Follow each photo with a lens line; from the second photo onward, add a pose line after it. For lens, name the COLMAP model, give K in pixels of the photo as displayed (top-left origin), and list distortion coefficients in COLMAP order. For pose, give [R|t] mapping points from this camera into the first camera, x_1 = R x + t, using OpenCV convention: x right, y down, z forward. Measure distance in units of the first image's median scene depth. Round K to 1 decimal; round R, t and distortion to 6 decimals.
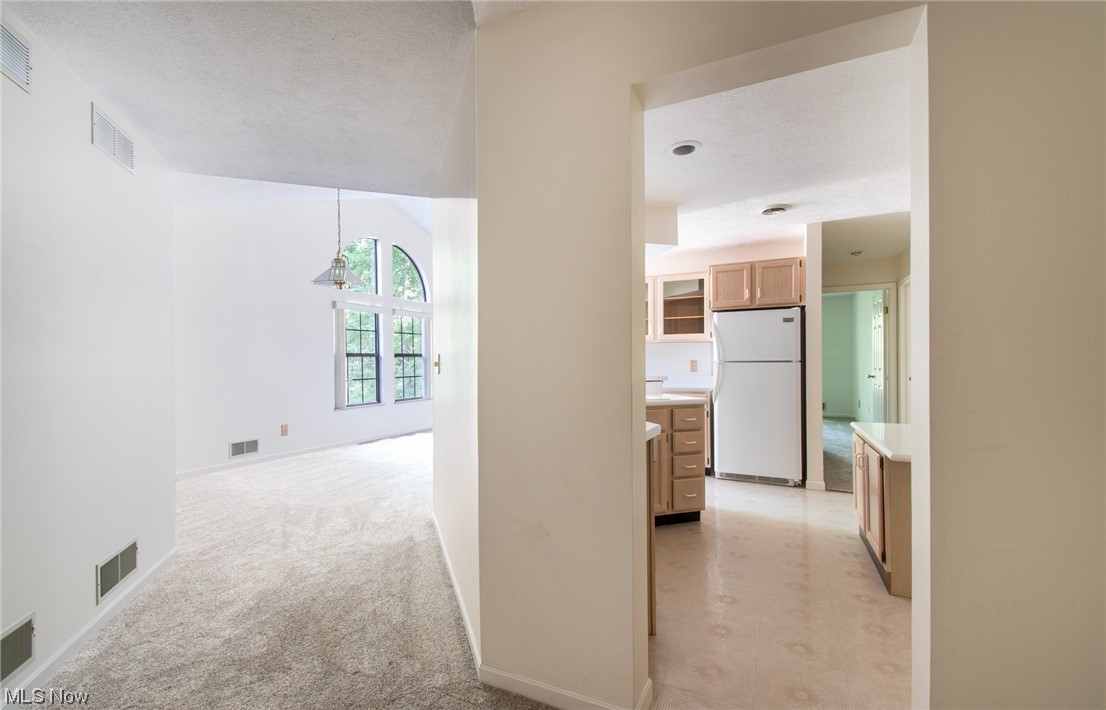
lens RADIAL K [[466.6, 0, 547.0], [0, 466.6, 361.1], [0, 0, 1]] dist [0.018016, -0.000182]
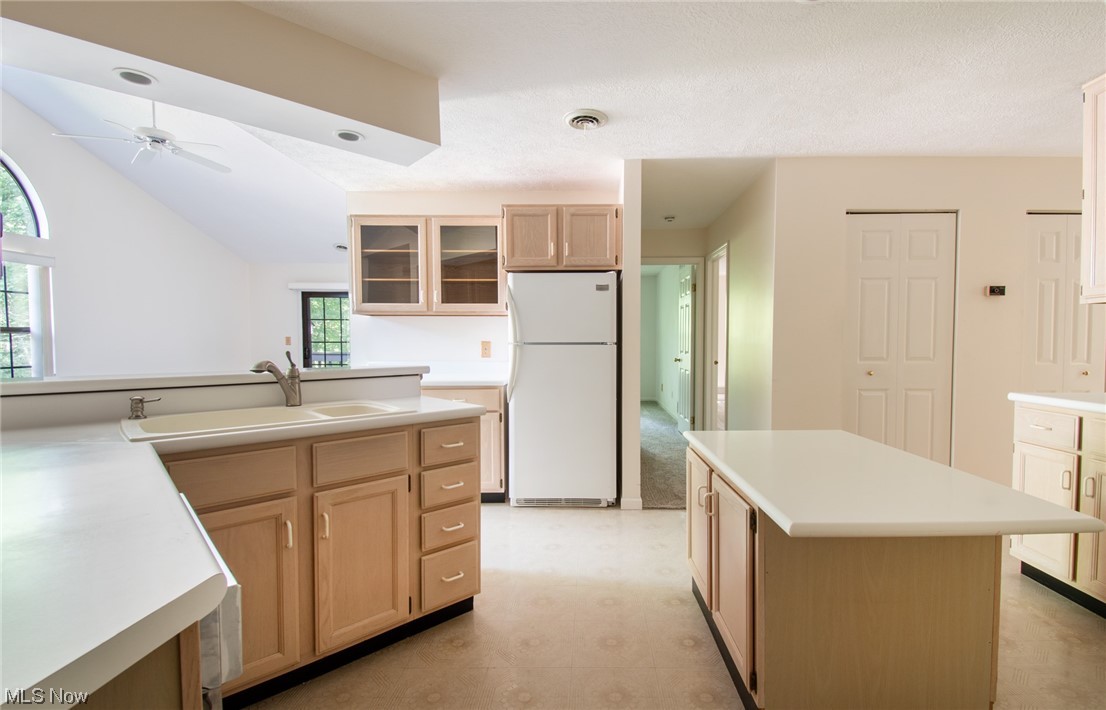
lens RADIAL K [[498.0, 0, 584.6], [0, 498.0, 358.7], [0, 0, 1]] dist [0.000927, -0.000091]
pose [[0.898887, -0.009208, 0.438083, 0.135718], [-0.005082, 0.999493, 0.031435, 0.000338], [-0.438151, -0.030483, 0.898385, 0.285721]]
